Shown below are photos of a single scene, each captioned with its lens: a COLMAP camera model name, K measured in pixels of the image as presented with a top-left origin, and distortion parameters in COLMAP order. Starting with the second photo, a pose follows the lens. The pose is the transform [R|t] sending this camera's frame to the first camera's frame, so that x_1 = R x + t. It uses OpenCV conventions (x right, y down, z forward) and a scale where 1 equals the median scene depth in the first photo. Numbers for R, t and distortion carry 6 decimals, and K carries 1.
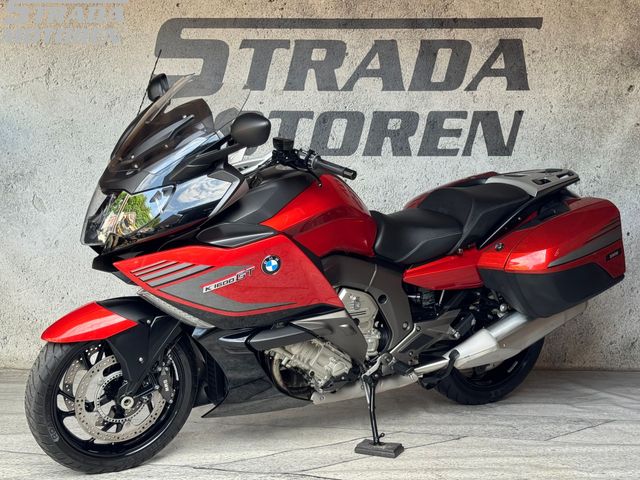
lens RADIAL K [[951.8, 0, 320.0], [0, 951.8, 240.0], [0, 0, 1]] dist [0.116917, -0.019373]
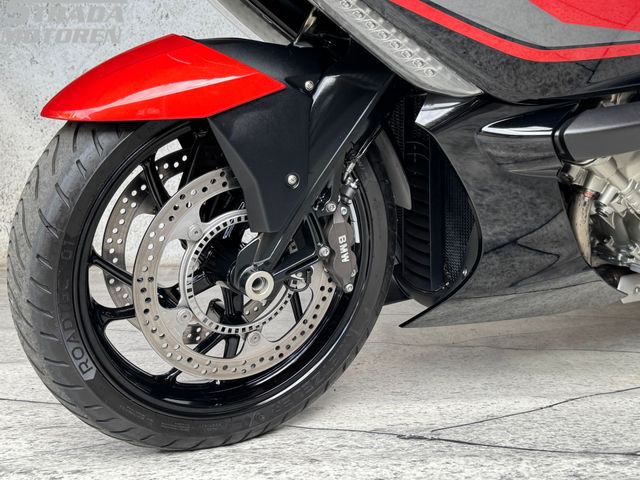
lens RADIAL K [[822.4, 0, 317.6], [0, 822.4, 246.6], [0, 0, 1]] dist [0.182643, -0.390582]
pose [[0.999973, -0.005953, -0.004314, -0.157557], [0.006198, 0.998228, 0.059181, 0.119435], [0.003954, -0.059206, 0.998238, 0.586471]]
